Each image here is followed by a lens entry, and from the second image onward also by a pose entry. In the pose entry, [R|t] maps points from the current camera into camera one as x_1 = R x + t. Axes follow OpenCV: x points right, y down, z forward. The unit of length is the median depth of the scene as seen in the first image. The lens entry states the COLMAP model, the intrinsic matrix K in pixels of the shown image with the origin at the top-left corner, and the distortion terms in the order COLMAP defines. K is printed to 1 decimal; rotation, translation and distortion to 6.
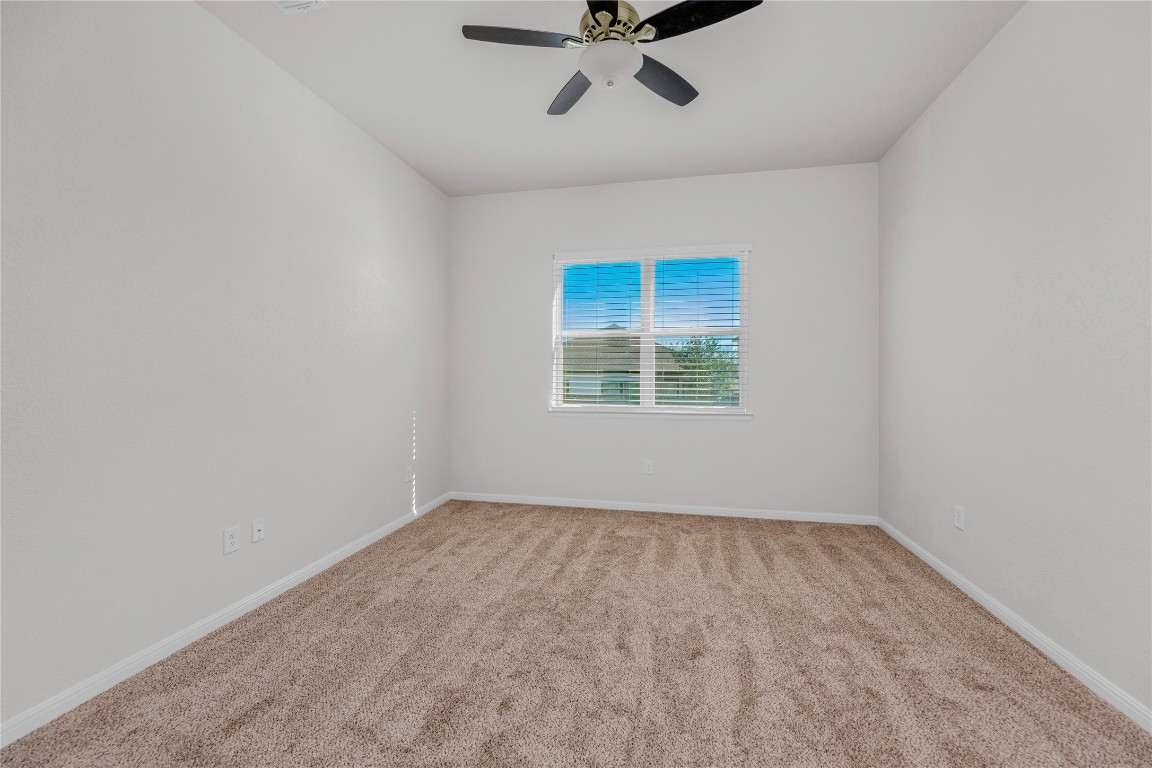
lens RADIAL K [[407.1, 0, 576.1], [0, 407.1, 377.6], [0, 0, 1]] dist [-0.000165, 0.000083]
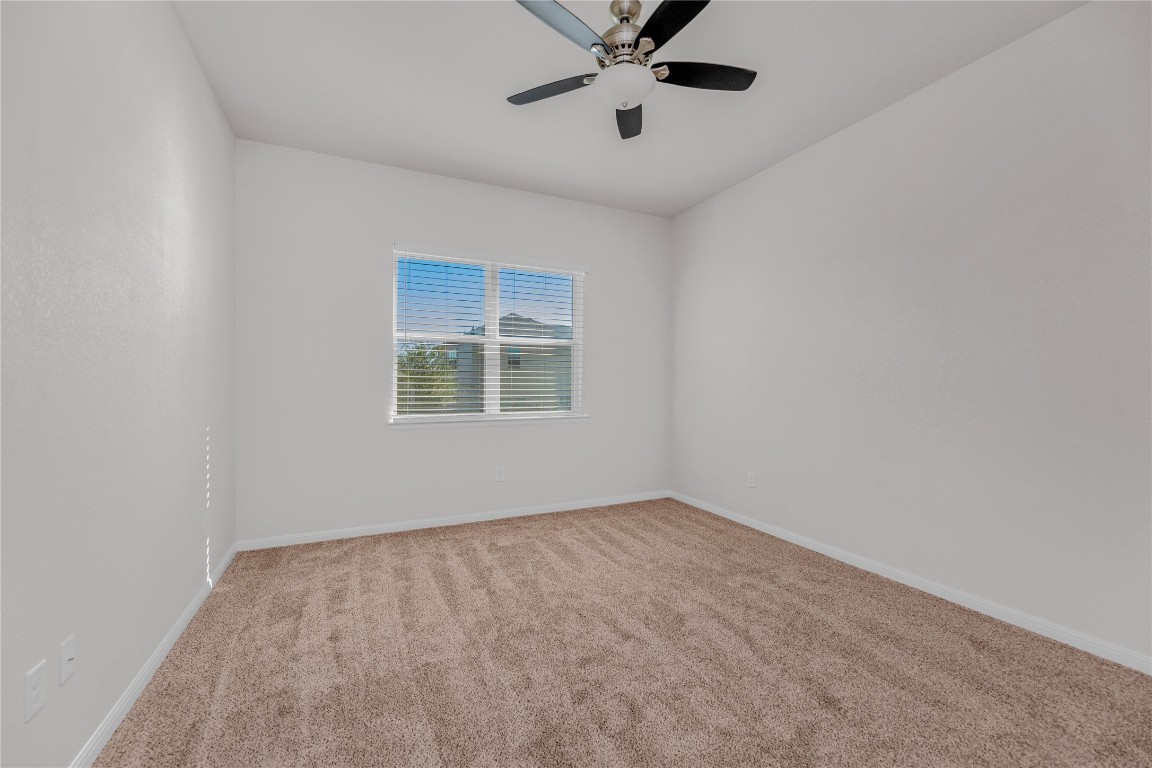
lens RADIAL K [[402.9, 0, 579.8], [0, 402.9, 387.8], [0, 0, 1]] dist [0.002484, -0.000382]
pose [[0.841871, -0.005910, 0.539646, -0.326672], [0.002278, 0.999970, 0.007397, 0.000262], [-0.539674, -0.004997, 0.841859, 0.106004]]
